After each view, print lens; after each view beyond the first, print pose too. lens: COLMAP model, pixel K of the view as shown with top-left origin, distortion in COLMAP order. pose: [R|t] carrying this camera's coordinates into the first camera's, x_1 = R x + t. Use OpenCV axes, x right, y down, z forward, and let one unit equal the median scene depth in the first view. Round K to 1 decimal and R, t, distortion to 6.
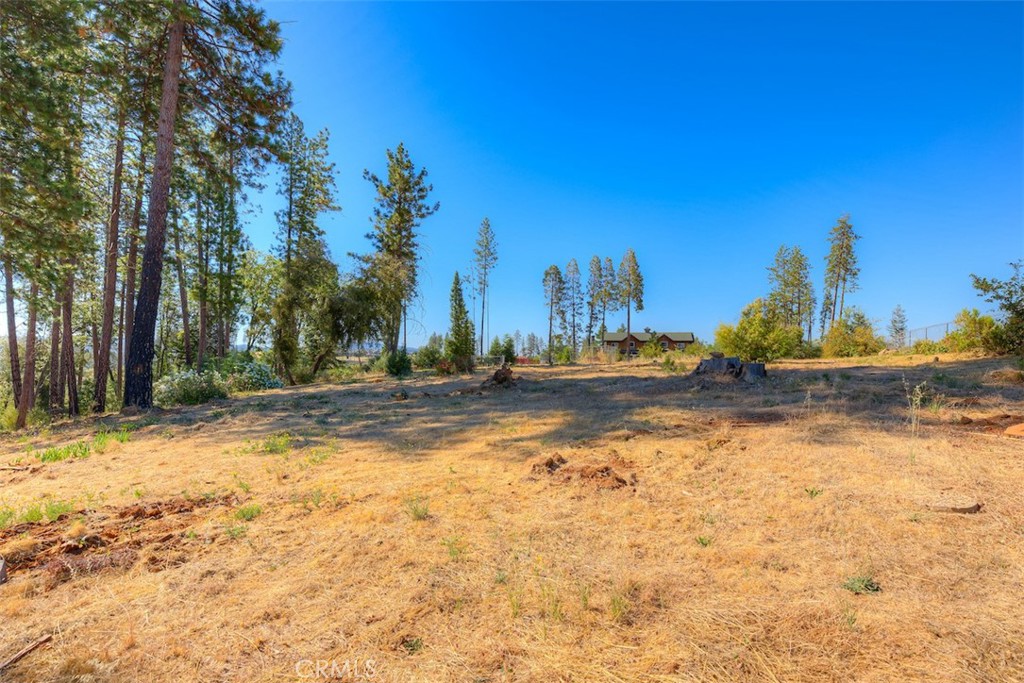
lens RADIAL K [[582.6, 0, 510.8], [0, 582.6, 341.0], [0, 0, 1]] dist [0.005943, 0.001607]
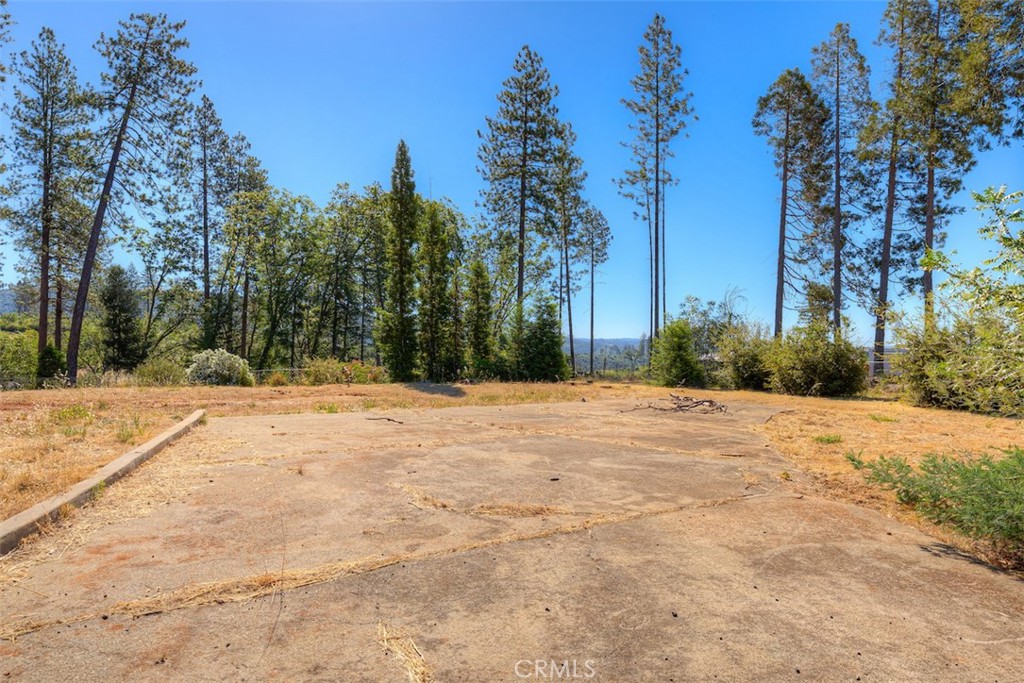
lens RADIAL K [[647.5, 0, 514.5], [0, 647.5, 340.7], [0, 0, 1]] dist [0.007599, -0.001553]
pose [[0.613489, -0.013644, -0.789585, 0.262631], [0.014073, 0.999881, -0.006344, 0.018421], [0.789578, -0.007220, 0.613608, 0.665666]]
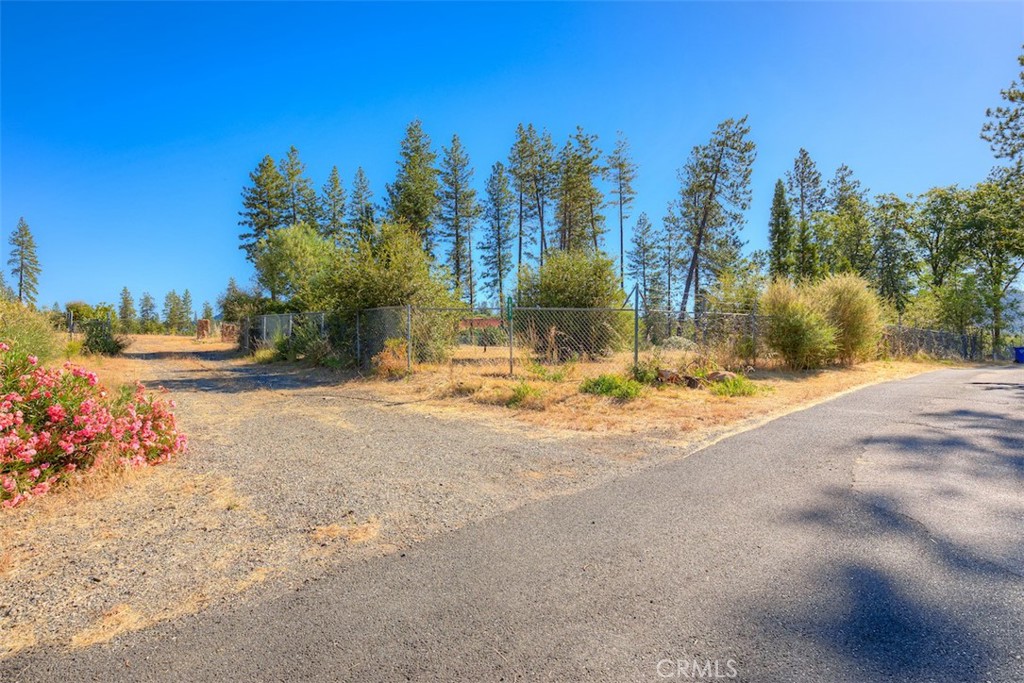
lens RADIAL K [[546.1, 0, 510.9], [0, 546.1, 341.2], [0, 0, 1]] dist [-0.000599, 0.000659]
pose [[-0.483171, -0.012553, -0.875436, 0.398685], [0.010827, 0.999735, -0.020311, 0.031626], [0.875459, -0.019292, -0.482907, 0.863088]]
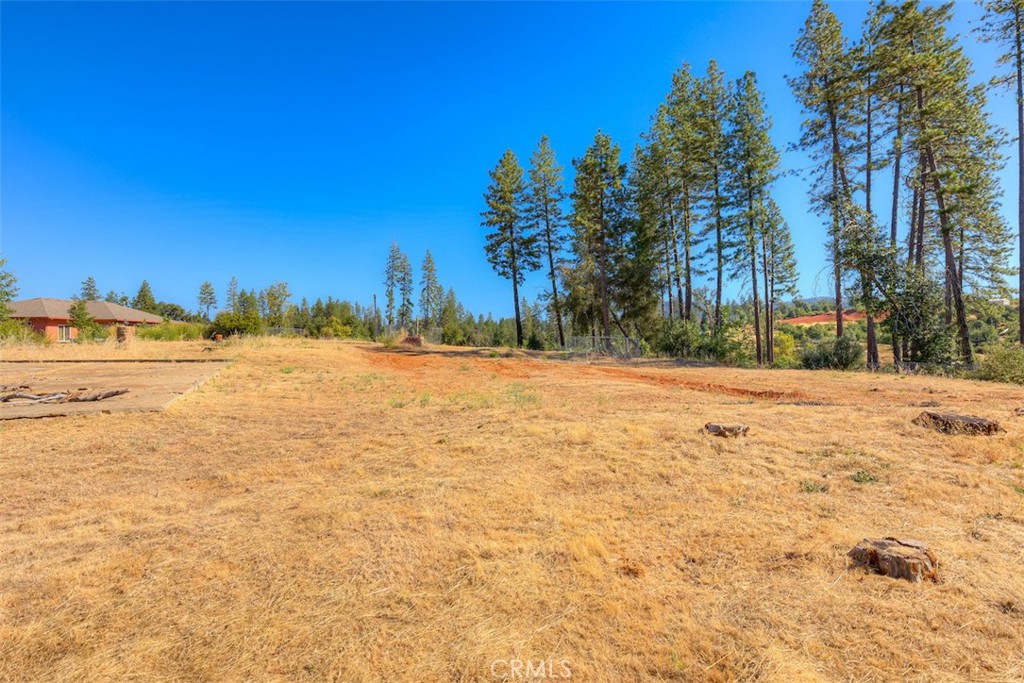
lens RADIAL K [[522.3, 0, 511.3], [0, 522.3, 336.6], [0, 0, 1]] dist [-0.000946, 0.003114]
pose [[-0.936272, -0.005830, -0.351229, 0.151821], [0.004883, 0.999550, -0.029608, 0.024645], [0.351243, -0.029436, -0.935821, 0.852529]]
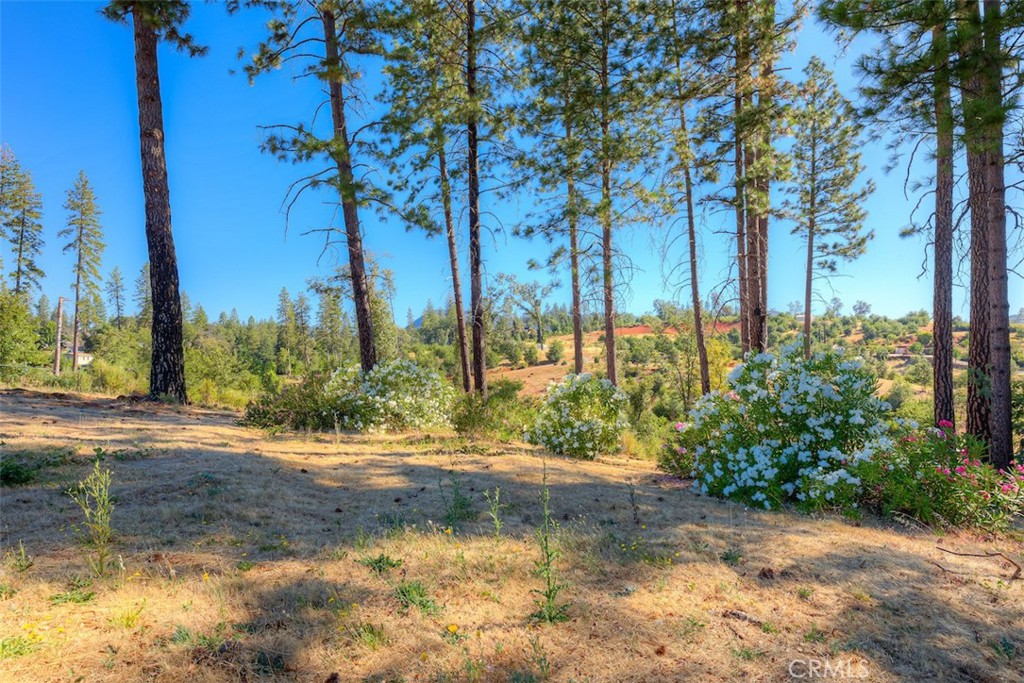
lens RADIAL K [[582.6, 0, 512.6], [0, 582.6, 341.5], [0, 0, 1]] dist [0.005943, 0.001607]
pose [[-0.731018, -0.029765, -0.681709, -0.053823], [-0.003608, 0.999203, -0.039758, 0.019527], [0.682349, -0.026604, -0.730543, 0.408535]]
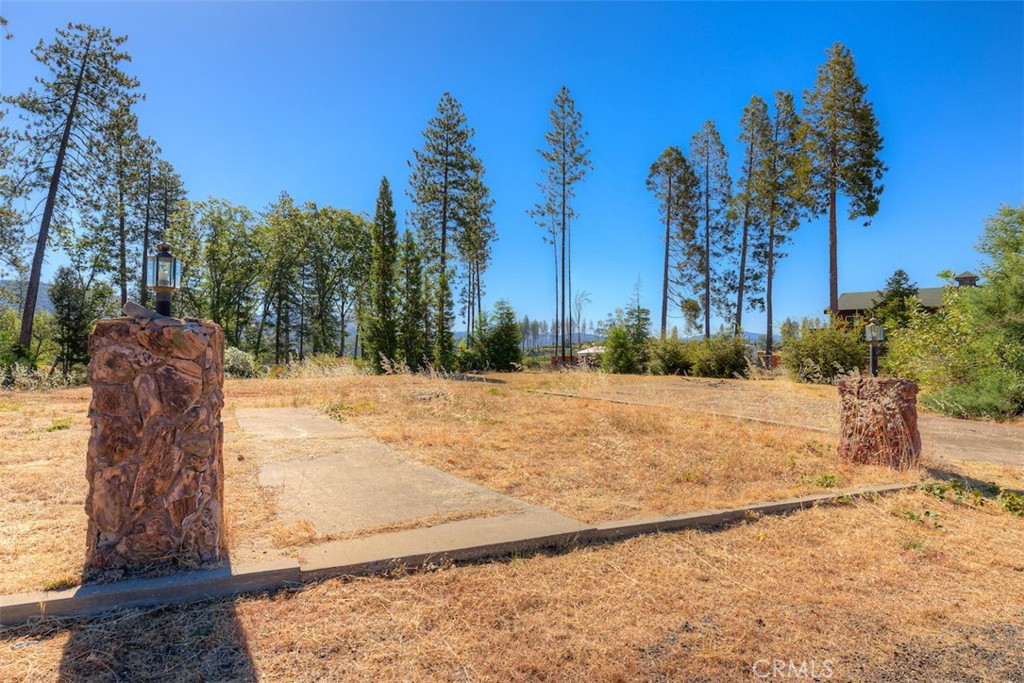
lens RADIAL K [[582.6, 0, 513.9], [0, 582.6, 338.4], [0, 0, 1]] dist [0.005943, 0.001607]
pose [[0.790274, -0.007661, -0.612705, 0.254220], [0.014927, 0.999866, 0.006750, 0.012747], [0.612571, -0.014480, 0.790283, 0.571948]]
